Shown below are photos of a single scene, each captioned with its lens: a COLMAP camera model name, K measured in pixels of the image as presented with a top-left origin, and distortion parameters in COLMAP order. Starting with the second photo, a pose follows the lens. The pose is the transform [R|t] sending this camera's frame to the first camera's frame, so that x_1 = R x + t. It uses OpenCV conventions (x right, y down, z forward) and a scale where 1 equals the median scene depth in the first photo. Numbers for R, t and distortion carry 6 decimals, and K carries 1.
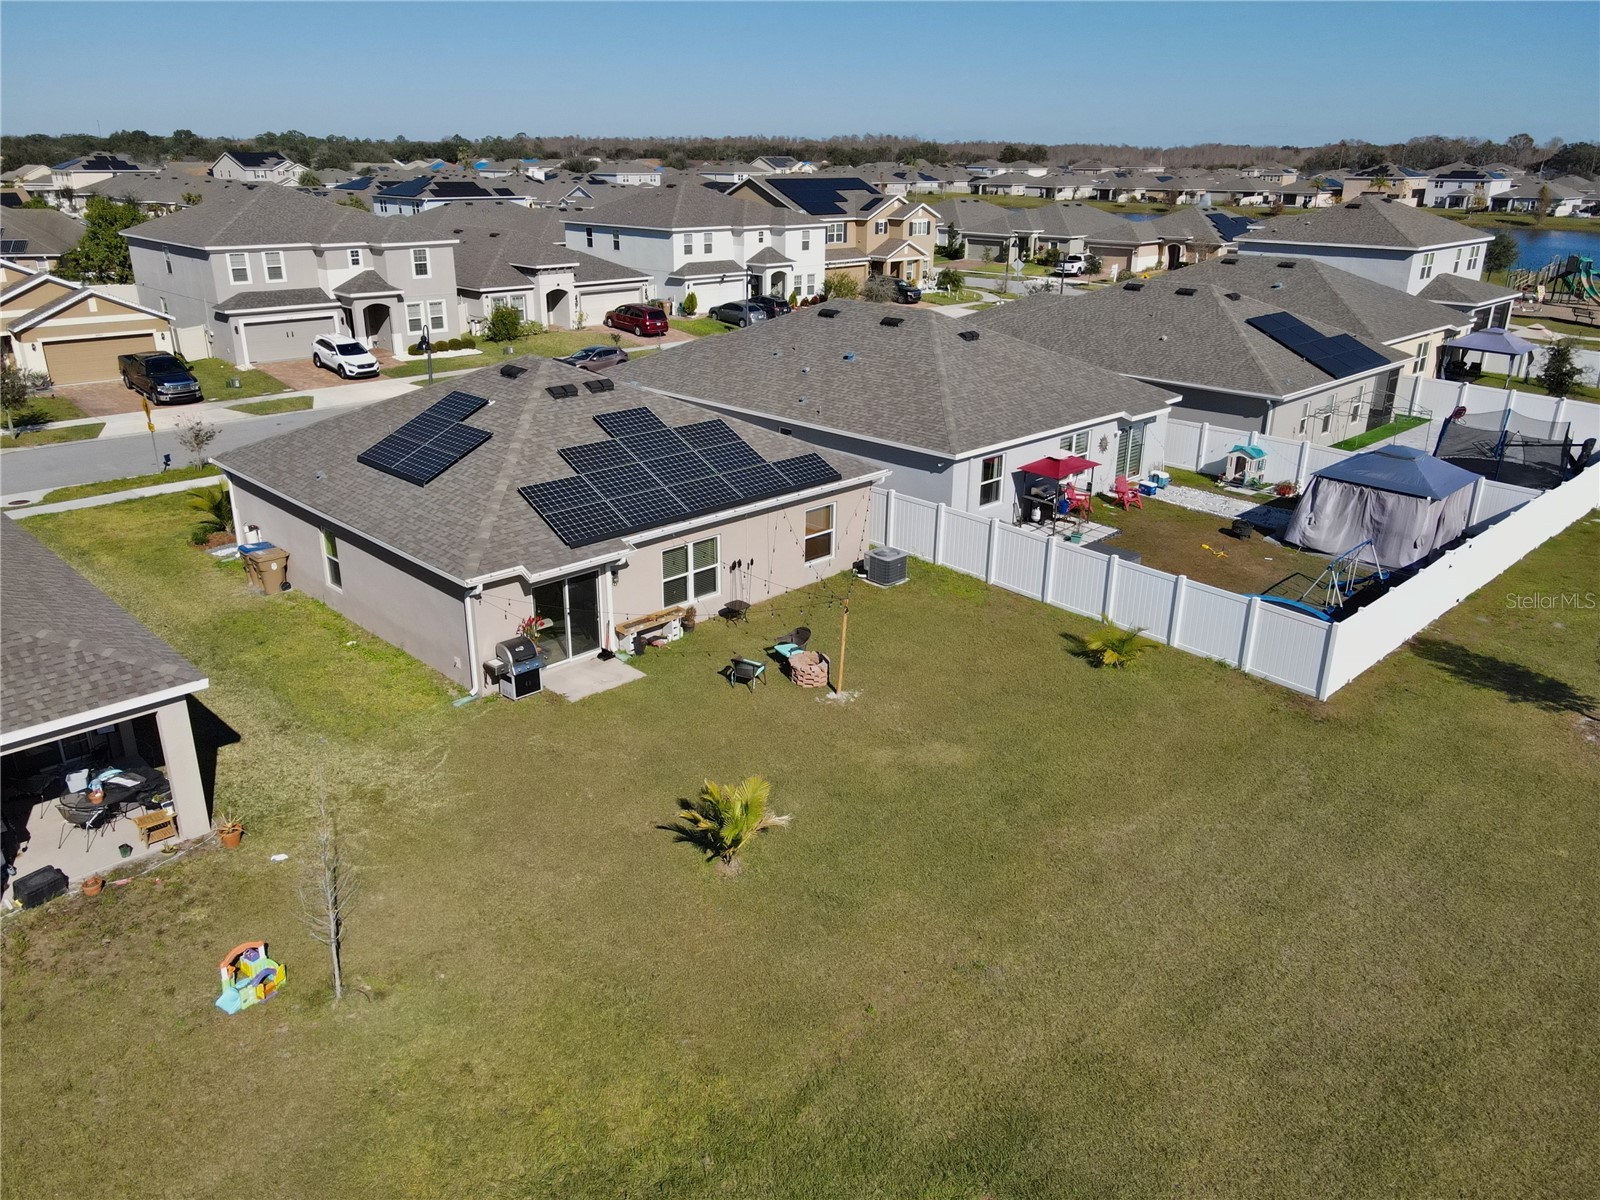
lens RADIAL K [[1167.5, 0, 800.0], [0, 1167.5, 600.0], [0, 0, 1]] dist [0.013912, 0.010575]
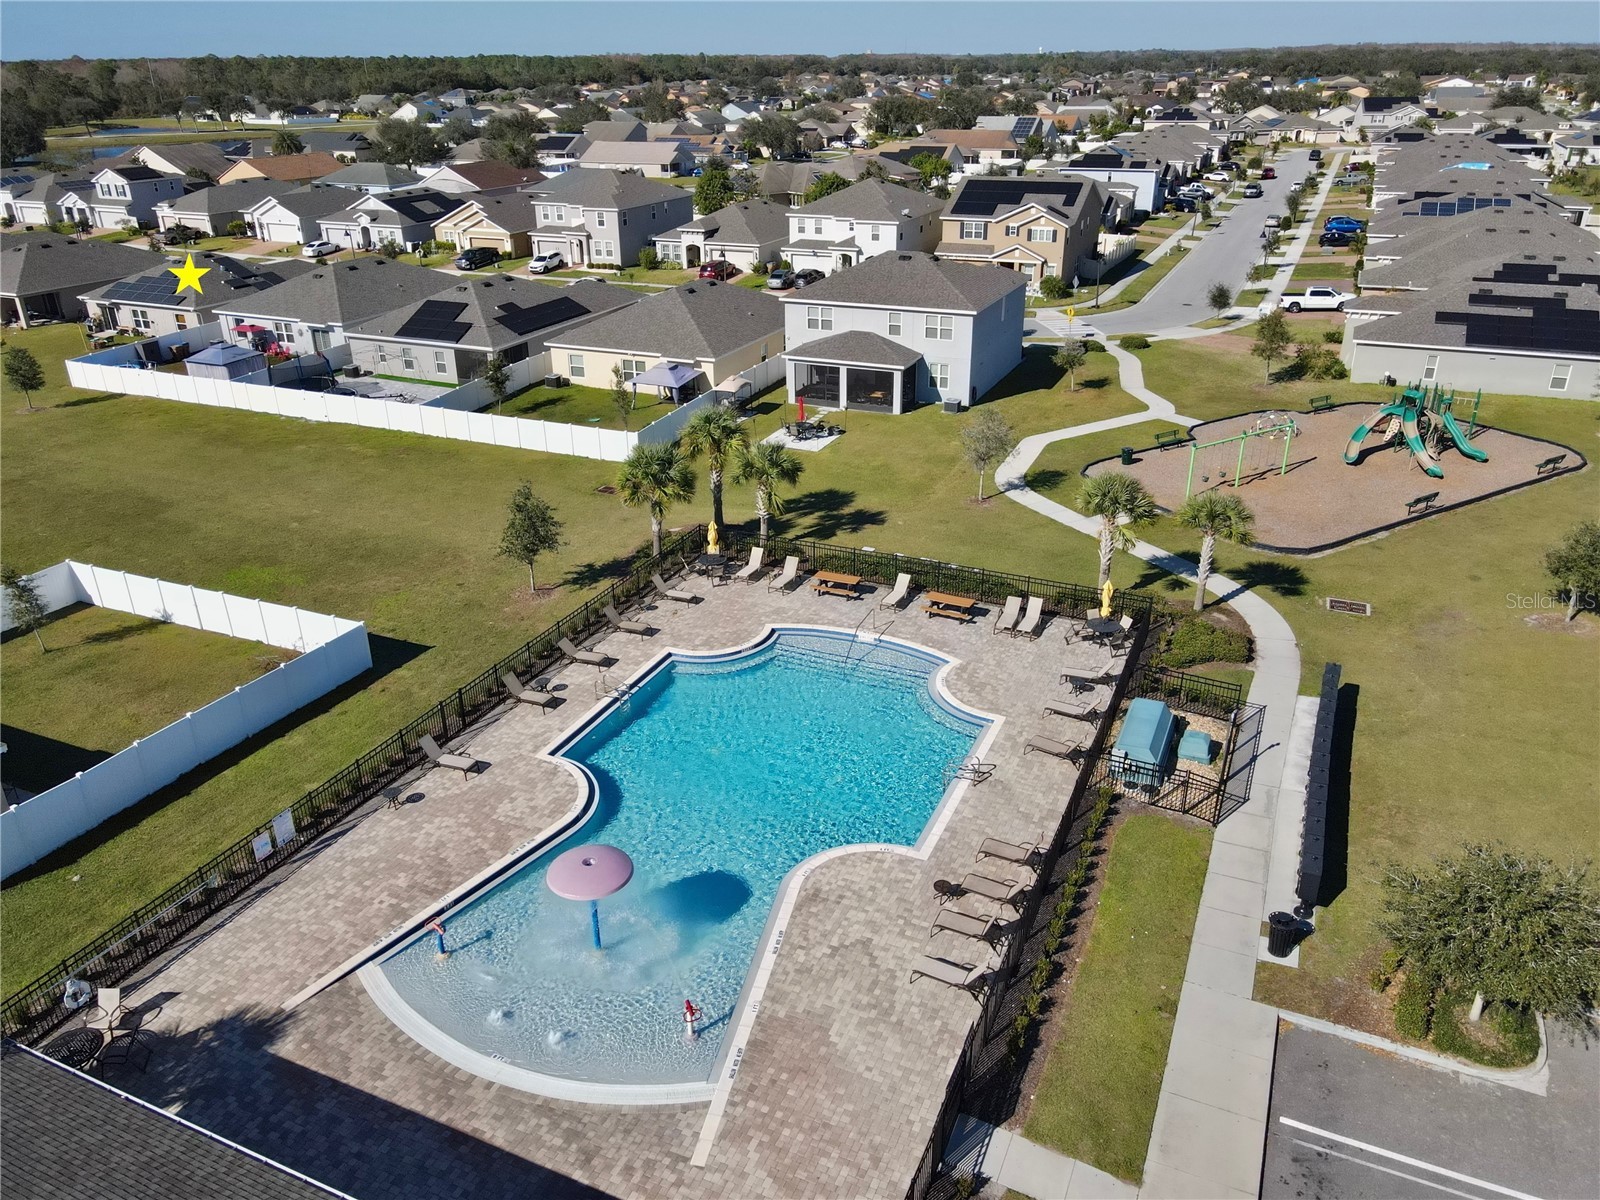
lens RADIAL K [[1167.5, 0, 800.0], [0, 1167.5, 600.0], [0, 0, 1]] dist [0.013912, 0.010575]
pose [[0.357439, 0.382005, -0.852238, 1.715187], [-0.318729, 0.907633, 0.273156, -0.372077], [0.877866, 0.173996, 0.446179, 0.591629]]
